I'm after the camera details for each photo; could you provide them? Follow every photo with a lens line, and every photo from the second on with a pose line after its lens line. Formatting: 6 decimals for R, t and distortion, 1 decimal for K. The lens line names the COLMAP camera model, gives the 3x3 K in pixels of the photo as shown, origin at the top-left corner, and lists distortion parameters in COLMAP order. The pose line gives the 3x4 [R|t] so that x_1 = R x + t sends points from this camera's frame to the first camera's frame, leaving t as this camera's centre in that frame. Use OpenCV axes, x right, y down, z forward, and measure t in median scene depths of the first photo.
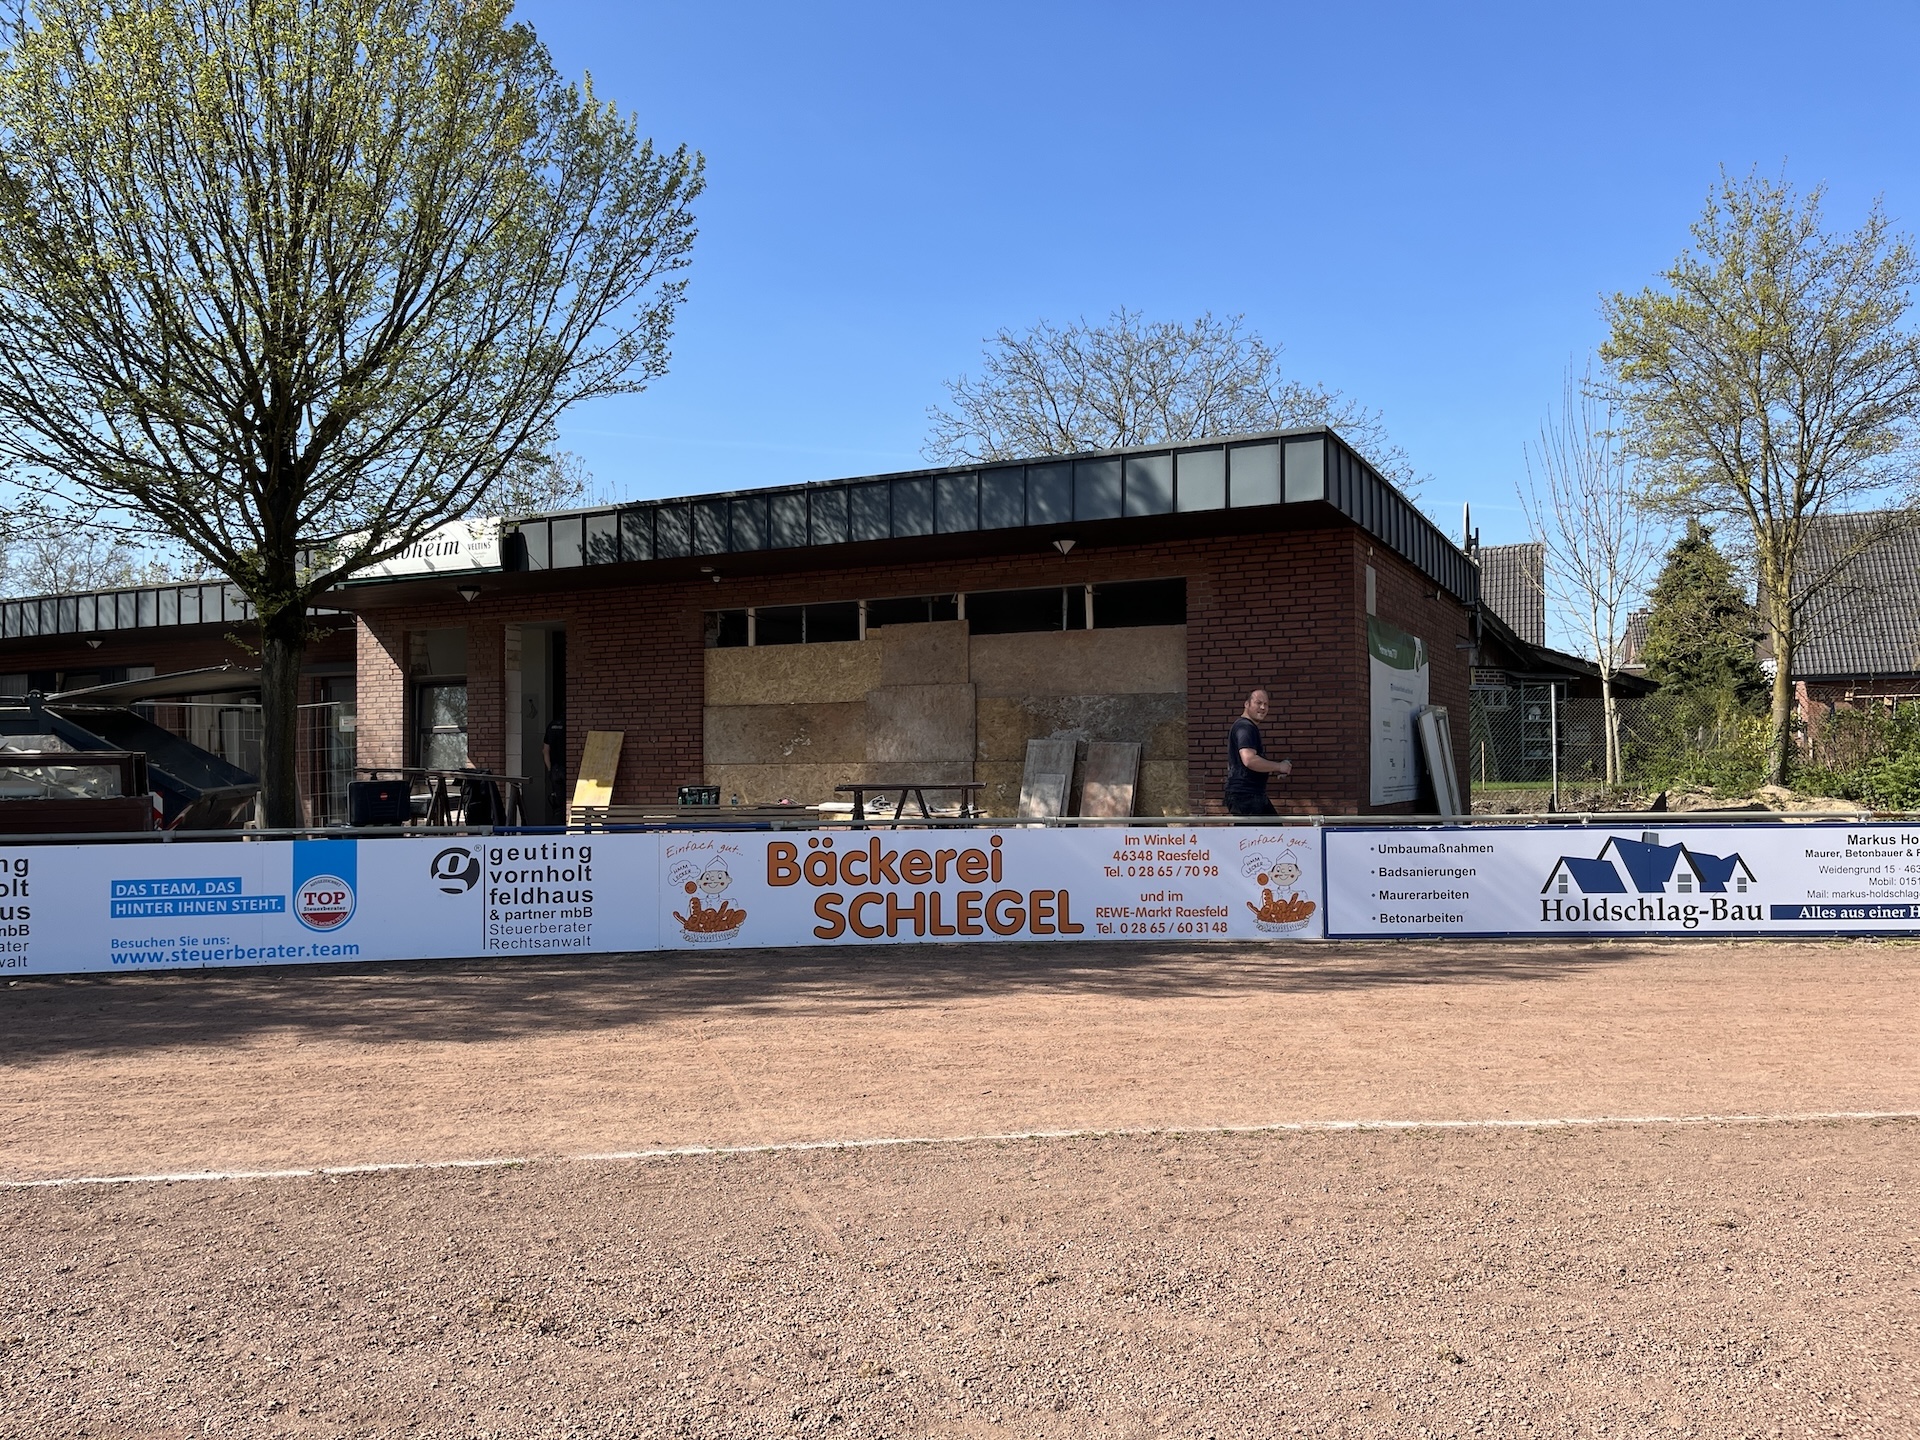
lens RADIAL K [[1452.0, 0, 966.1], [0, 1452.0, 720.4], [0, 0, 1]] dist [0.068532, -0.091327]
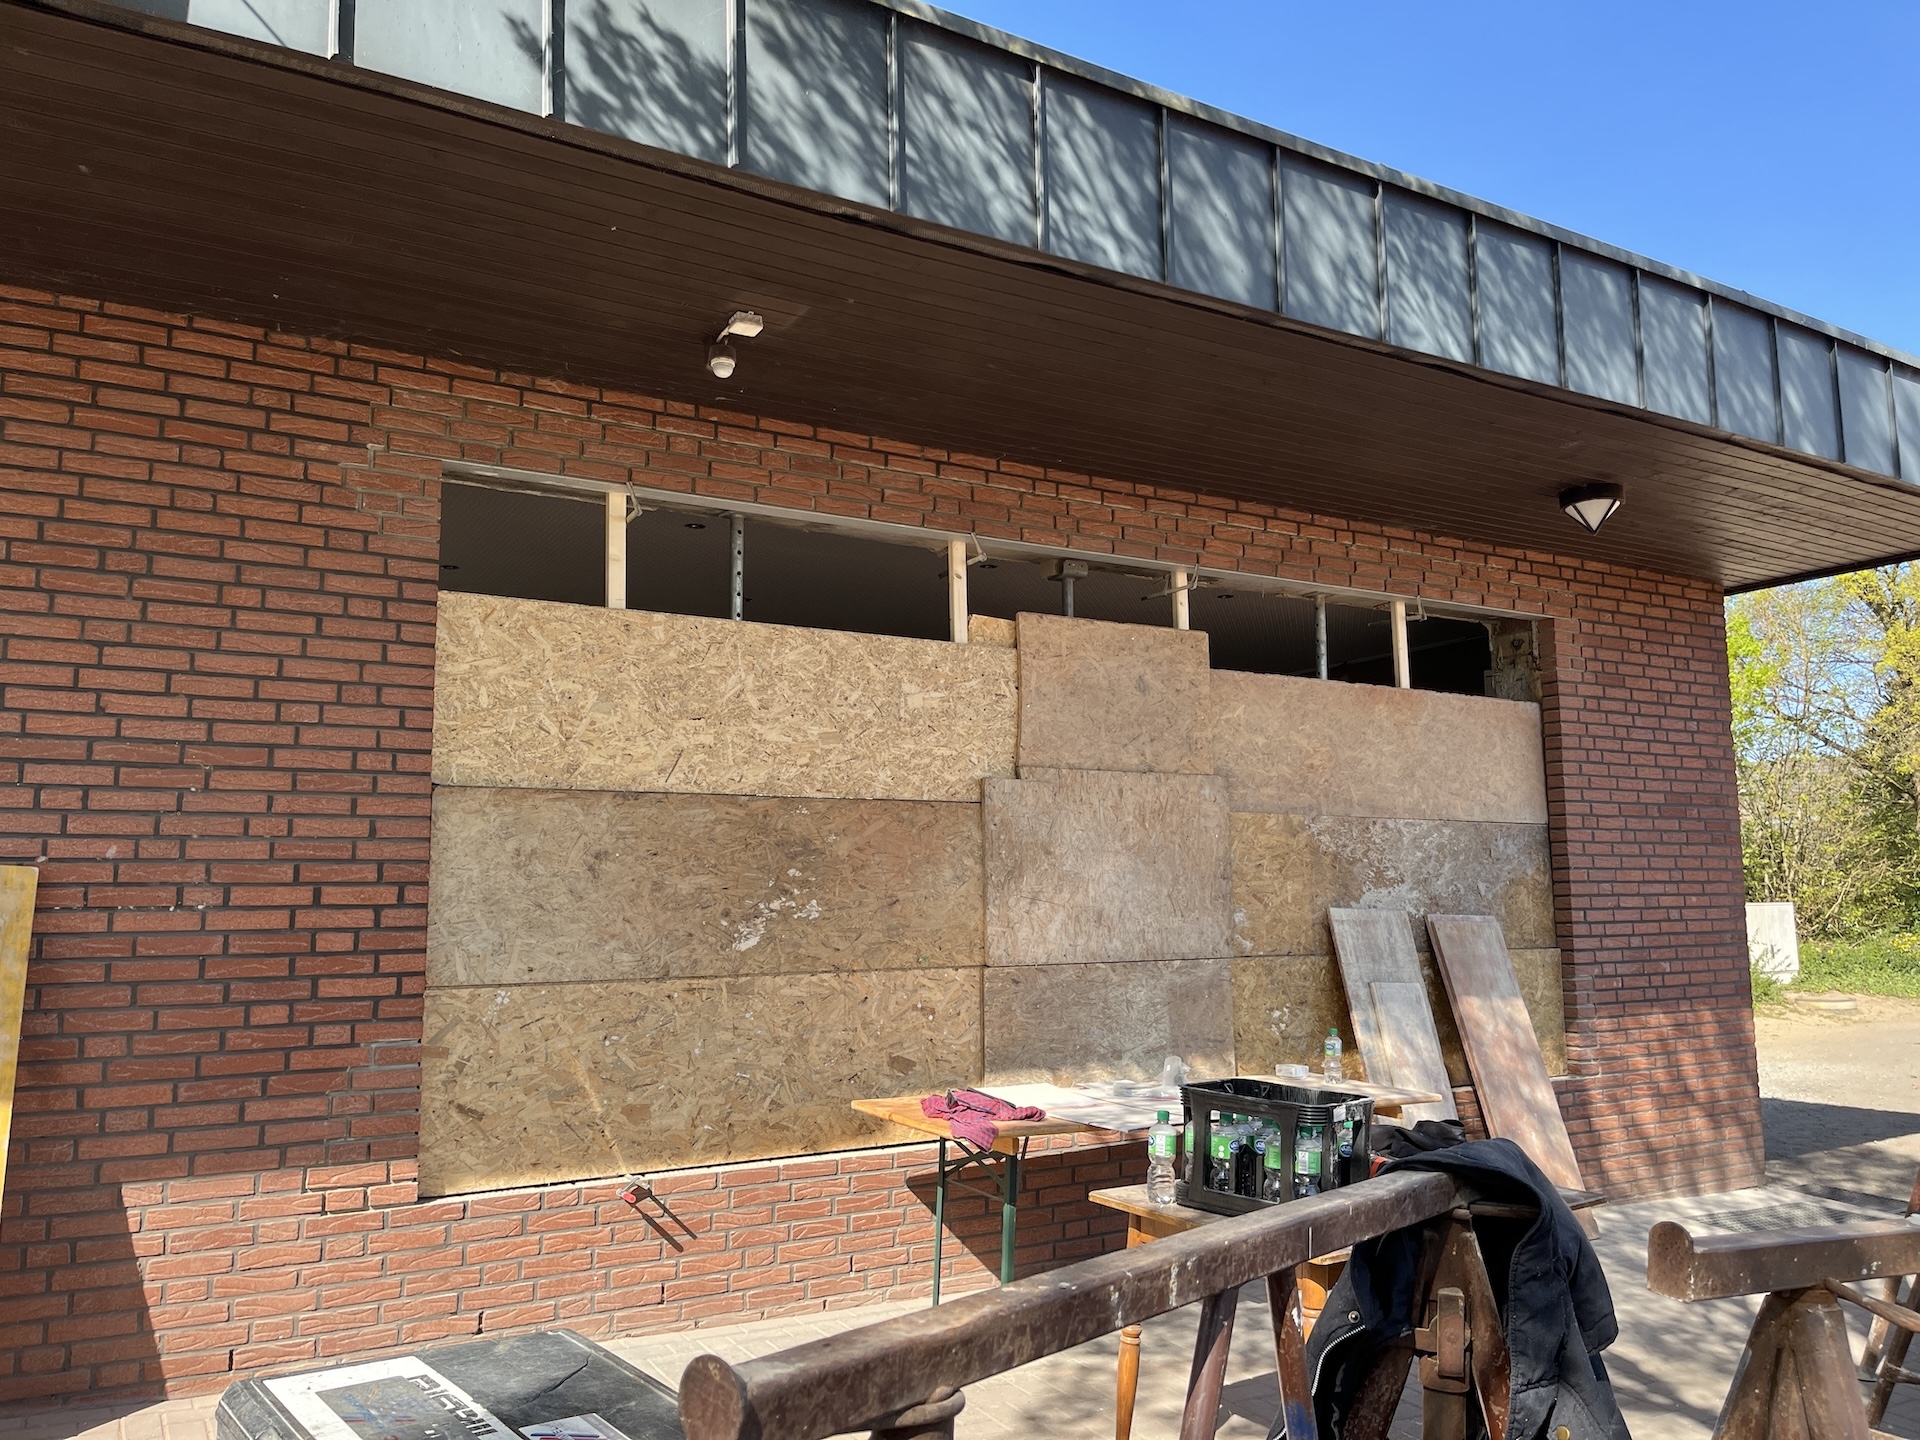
lens RADIAL K [[1452.0, 0, 955.1], [0, 1452.0, 723.8], [0, 0, 1]] dist [0.068532, -0.091327]
pose [[0.535809, 0.113498, 0.836676, -0.406176], [-0.015295, 0.992066, -0.124782, 0.014468], [-0.844201, 0.054063, 0.533294, 0.828774]]
